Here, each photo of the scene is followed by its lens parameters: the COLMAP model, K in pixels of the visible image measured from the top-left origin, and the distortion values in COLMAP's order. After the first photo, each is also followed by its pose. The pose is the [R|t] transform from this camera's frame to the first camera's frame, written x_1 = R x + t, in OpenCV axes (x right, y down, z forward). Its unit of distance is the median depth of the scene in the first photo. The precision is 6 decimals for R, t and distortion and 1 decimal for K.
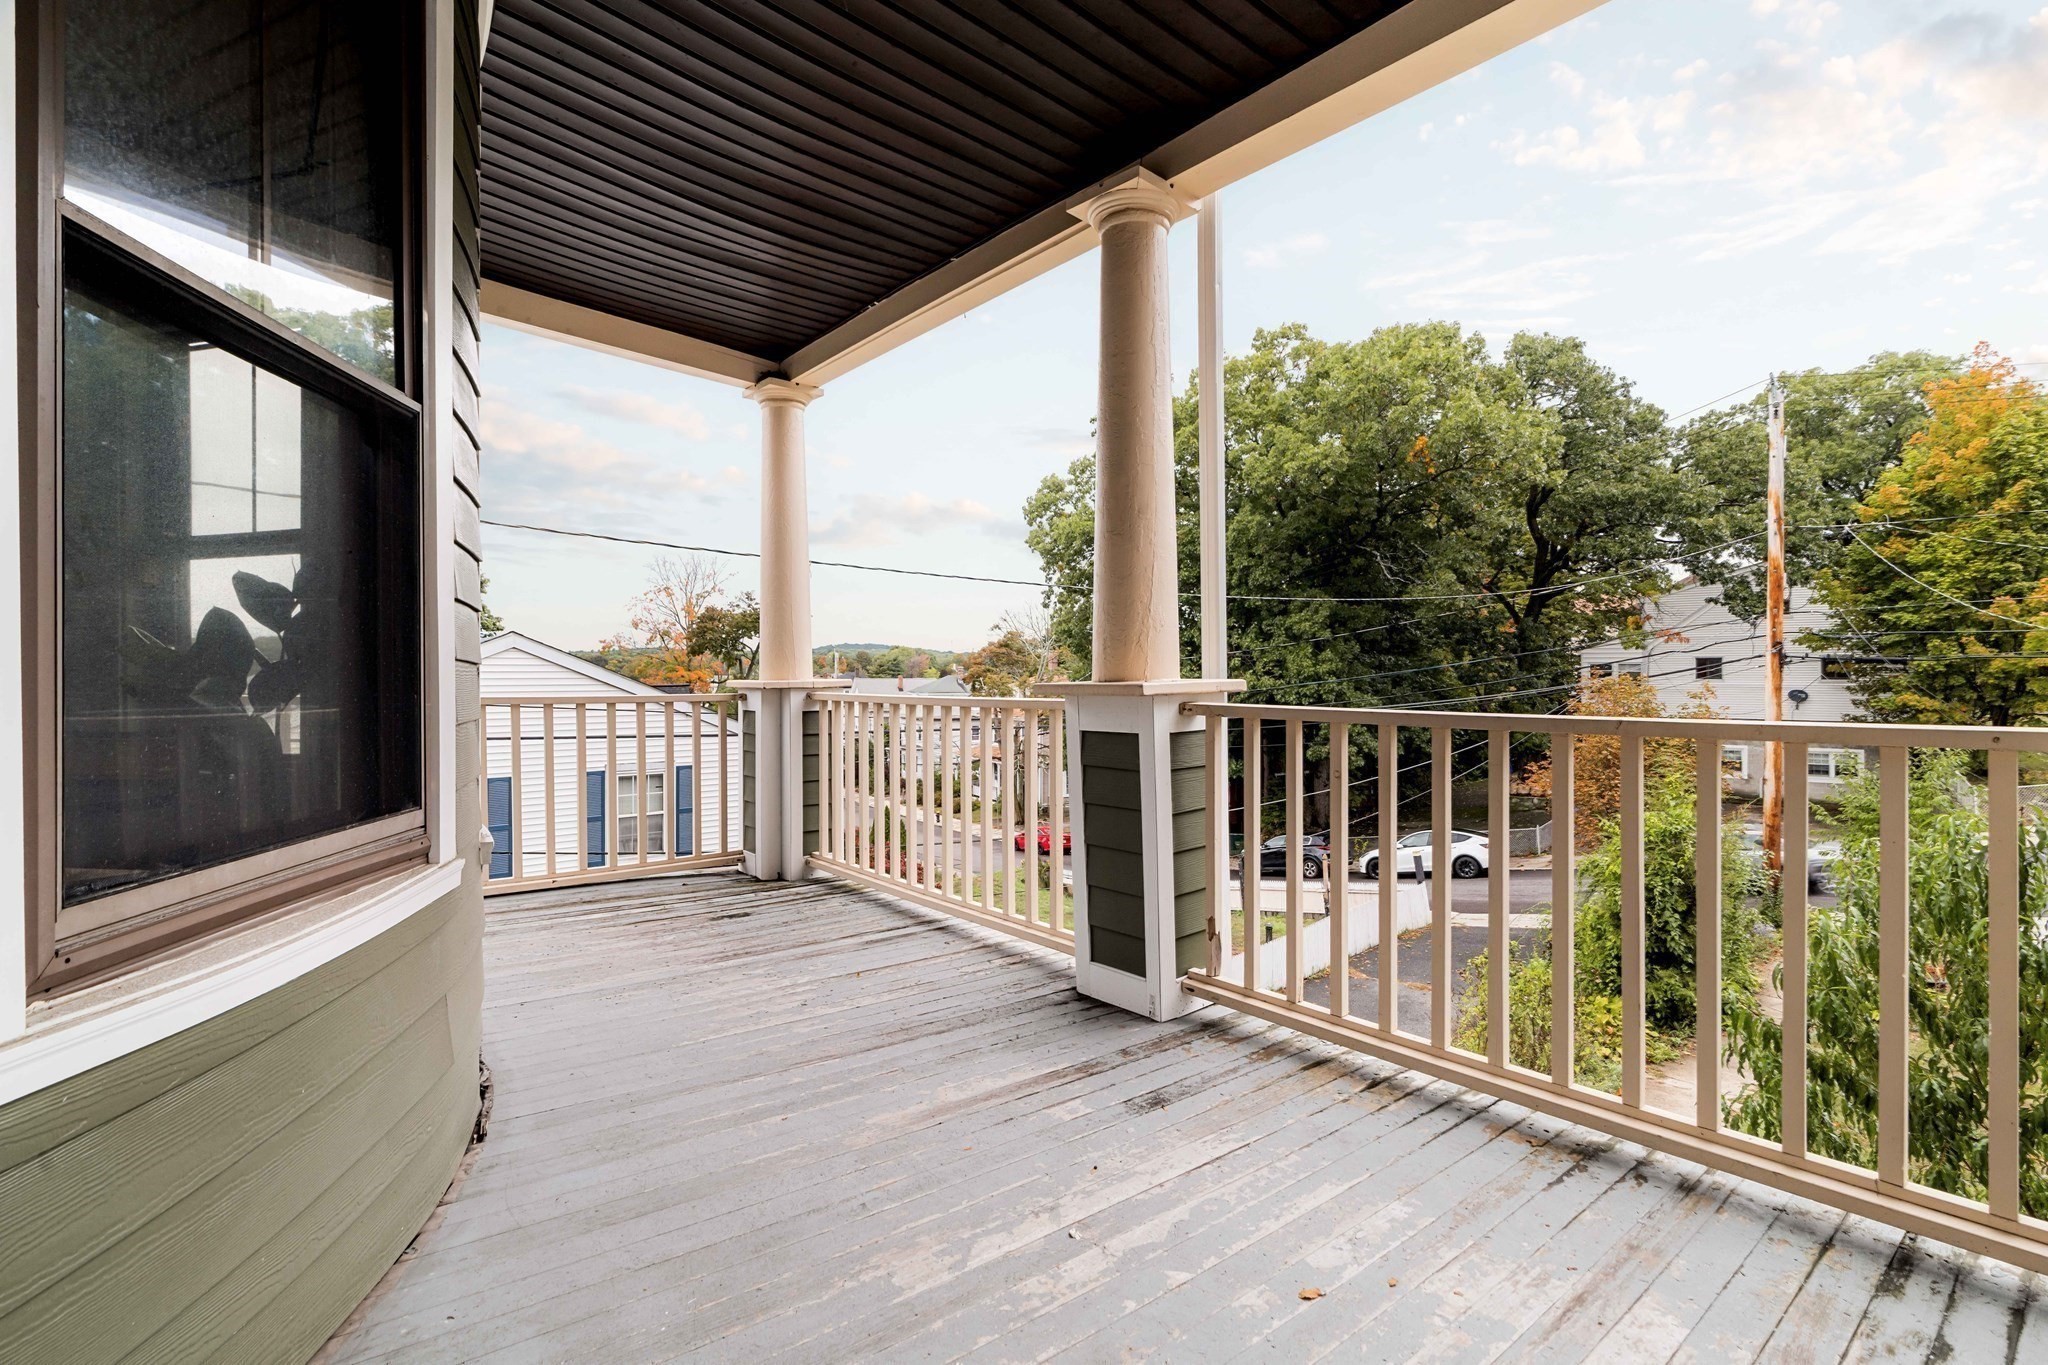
lens RADIAL K [[943.6, 0, 1031.6], [0, 943.6, 669.4], [0, 0, 1]] dist [-0.009189, 0.001354]
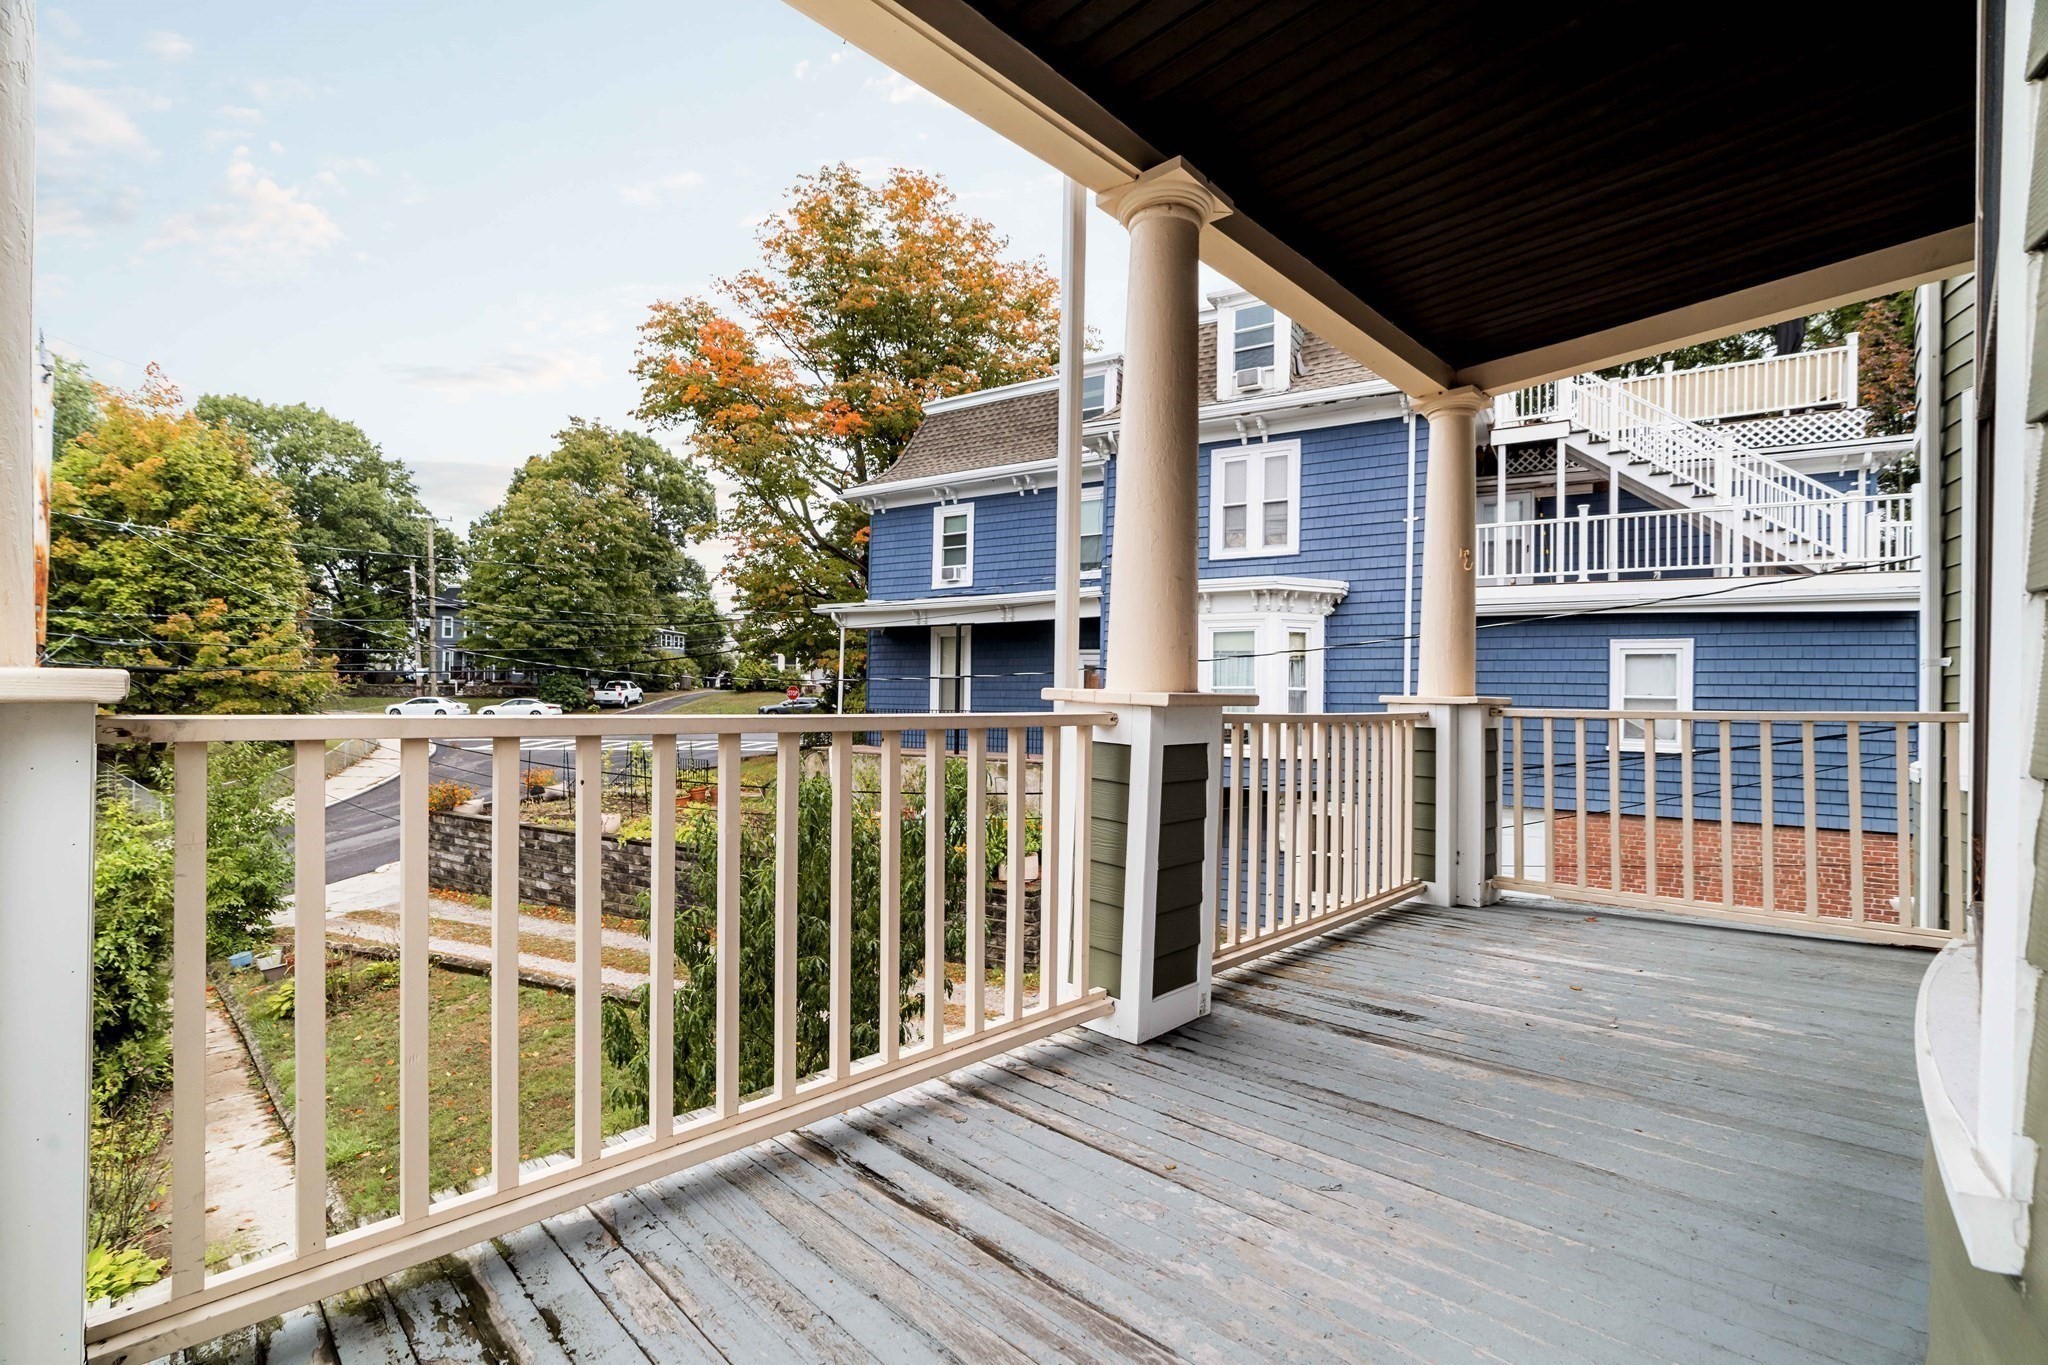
lens RADIAL K [[911.4, 0, 1047.7], [0, 911.4, 715.9], [0, 0, 1]] dist [-0.006823, -0.000398]
pose [[-0.101663, -0.019593, 0.994626, -0.083475], [-0.018740, 0.999666, 0.017776, 0.002521], [-0.994642, -0.016832, -0.101996, 0.126042]]
